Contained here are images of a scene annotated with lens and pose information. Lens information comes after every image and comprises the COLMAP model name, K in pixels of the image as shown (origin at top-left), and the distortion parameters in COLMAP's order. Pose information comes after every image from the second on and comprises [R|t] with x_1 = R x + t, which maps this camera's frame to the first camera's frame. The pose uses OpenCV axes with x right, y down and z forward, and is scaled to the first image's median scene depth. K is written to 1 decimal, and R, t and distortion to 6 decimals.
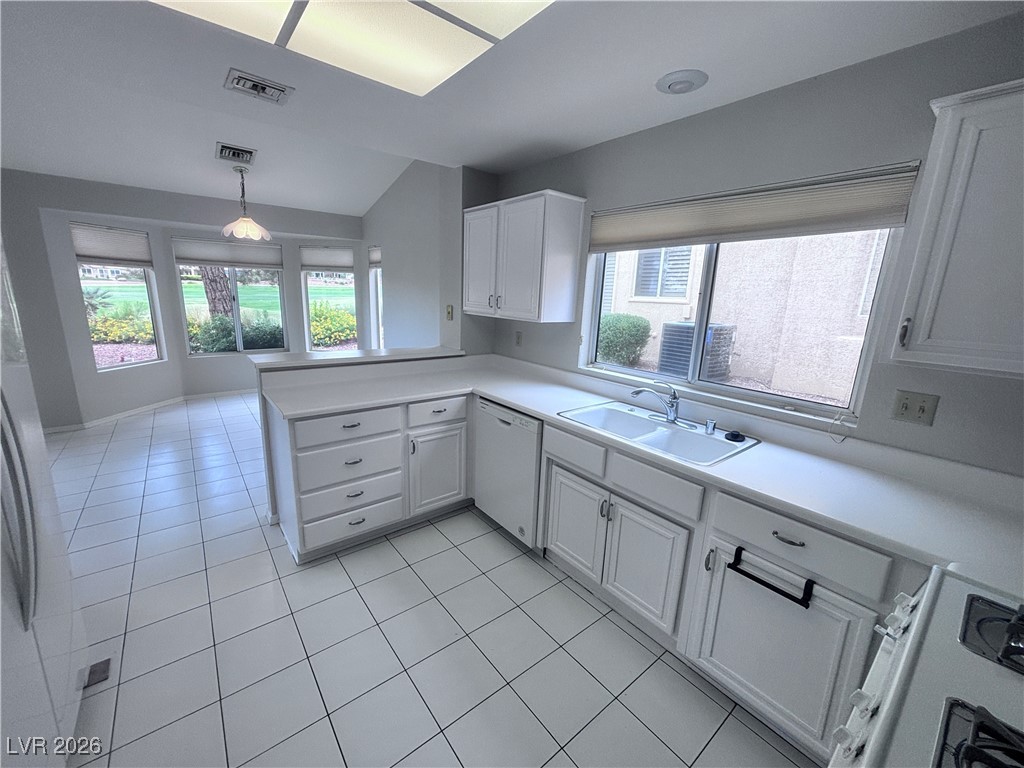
lens RADIAL K [[412.2, 0, 512.0], [0, 412.2, 384.0], [0, 0, 1]] dist [-0.001291, -0.000204]
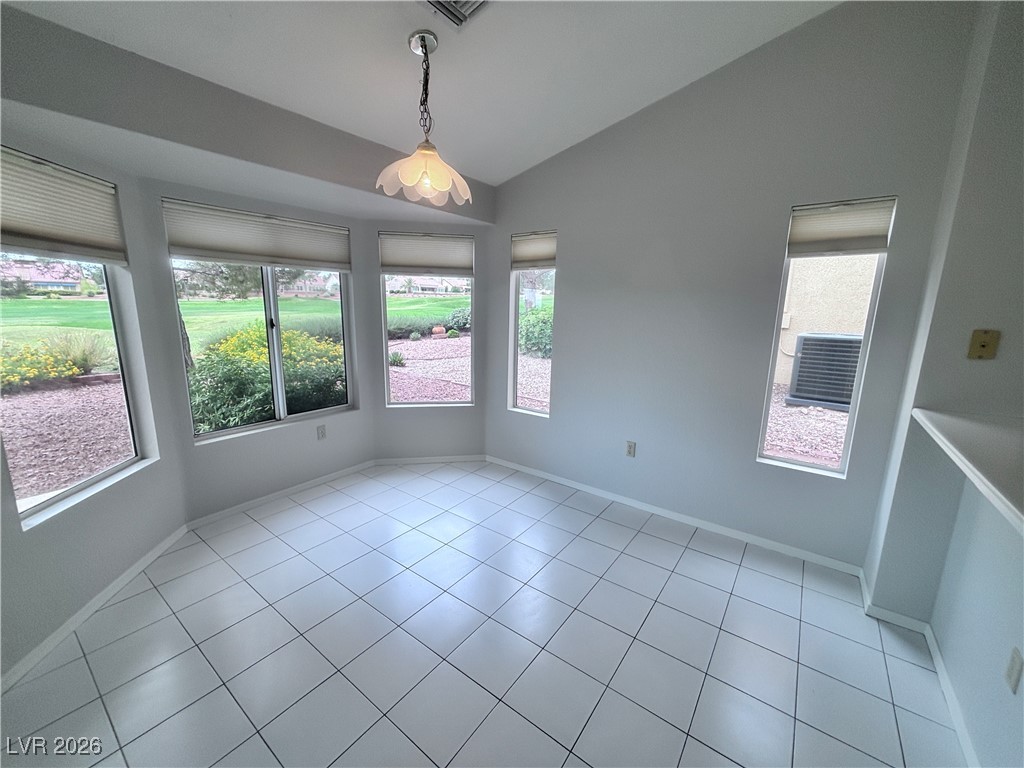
lens RADIAL K [[408.0, 0, 512.0], [0, 408.0, 384.0], [0, 0, 1]] dist [0.006314, -0.003858]
pose [[0.967127, -0.066271, 0.245507, -0.498863], [0.071526, 0.997360, -0.012543, -0.097731], [-0.244027, 0.029690, 0.969314, 0.398779]]
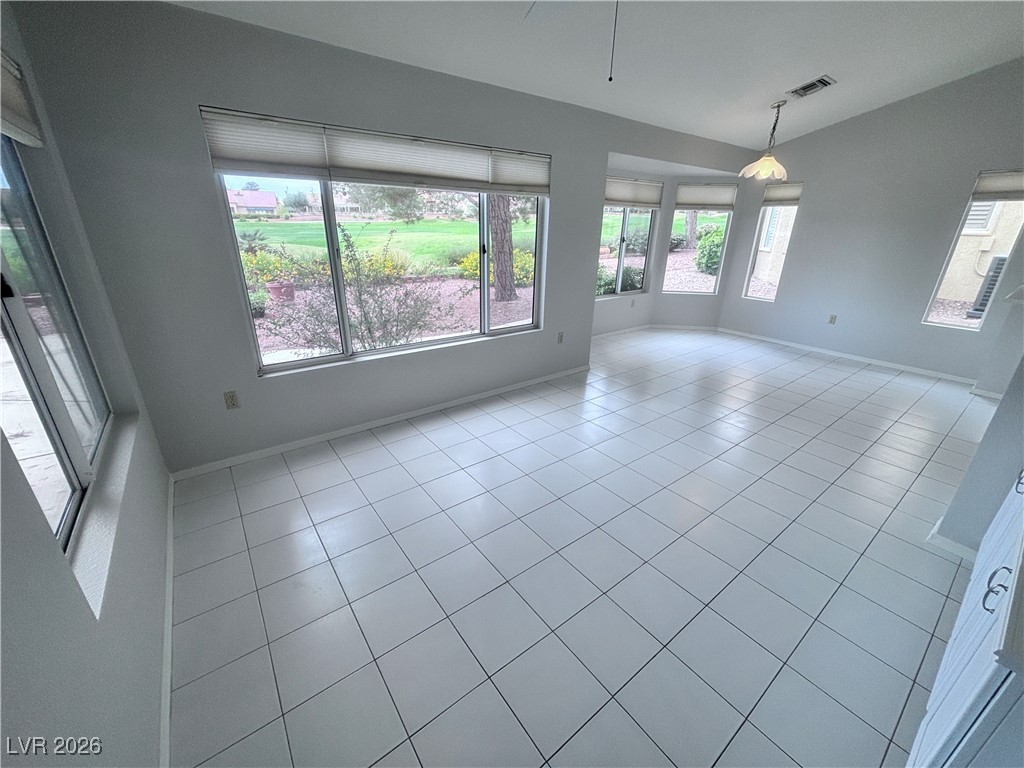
lens RADIAL K [[408.0, 0, 512.0], [0, 408.0, 384.0], [0, 0, 1]] dist [0.006314, -0.003858]
pose [[0.999345, -0.008752, -0.035124, -0.895914], [0.014043, 0.988072, 0.153354, -0.016610], [0.033363, -0.153747, 0.987547, -0.050863]]
